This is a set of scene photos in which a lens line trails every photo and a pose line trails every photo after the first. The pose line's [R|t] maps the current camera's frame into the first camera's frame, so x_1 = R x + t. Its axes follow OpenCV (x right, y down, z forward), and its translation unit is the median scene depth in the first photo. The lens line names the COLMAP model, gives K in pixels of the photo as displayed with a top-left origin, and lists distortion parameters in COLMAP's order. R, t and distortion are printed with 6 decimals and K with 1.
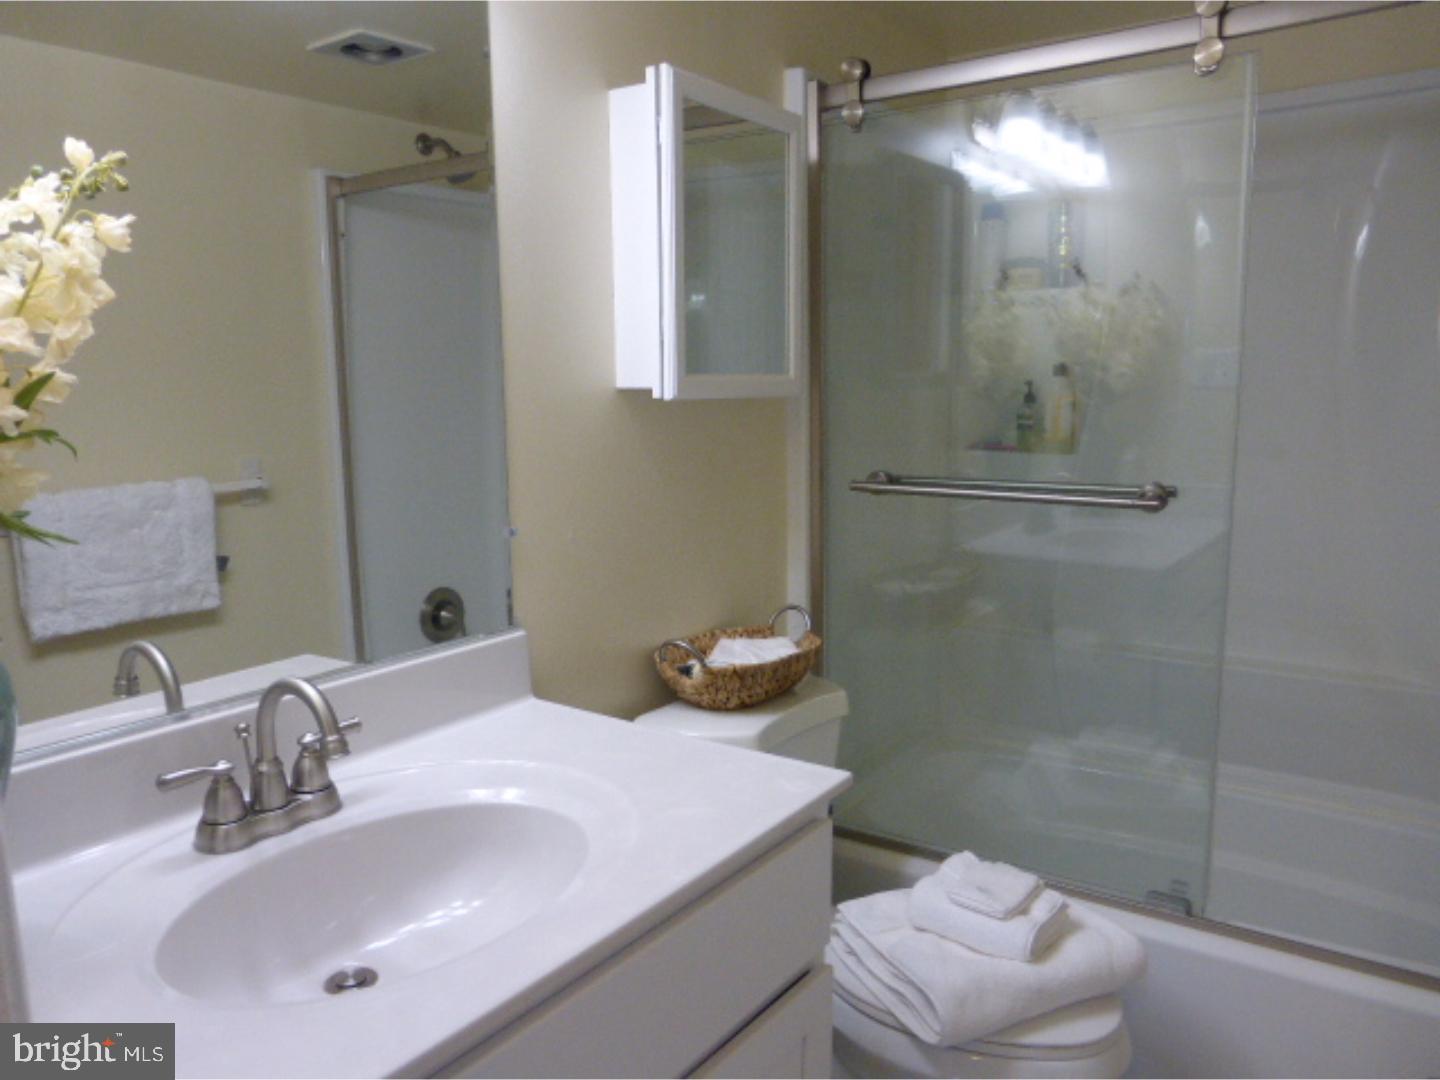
lens RADIAL K [[1040.7, 0, 720.0], [0, 1040.7, 540.0], [0, 0, 1]] dist [-0.094276, 0.000847]
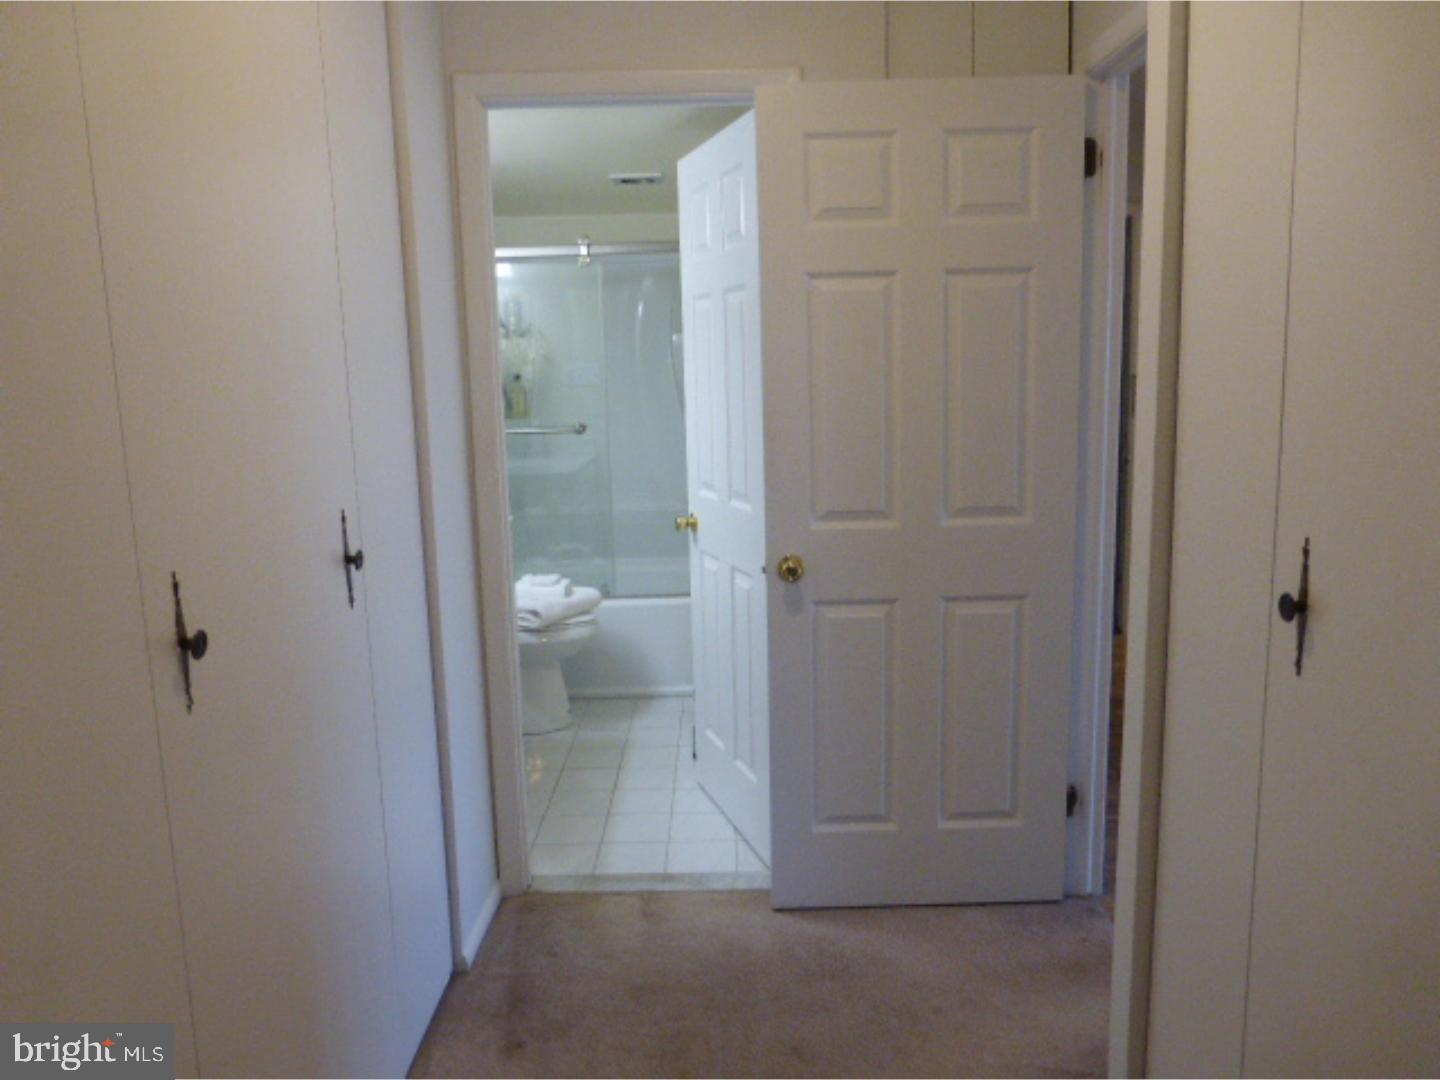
lens RADIAL K [[1066.0, 0, 728.6], [0, 1066.0, 543.0], [0, 0, 1]] dist [-0.031446, 0.034080]
pose [[0.800045, -0.108534, 0.590041, -0.789011], [0.110157, 0.993354, 0.033358, 0.173465], [-0.589740, 0.038309, 0.806684, -1.224169]]
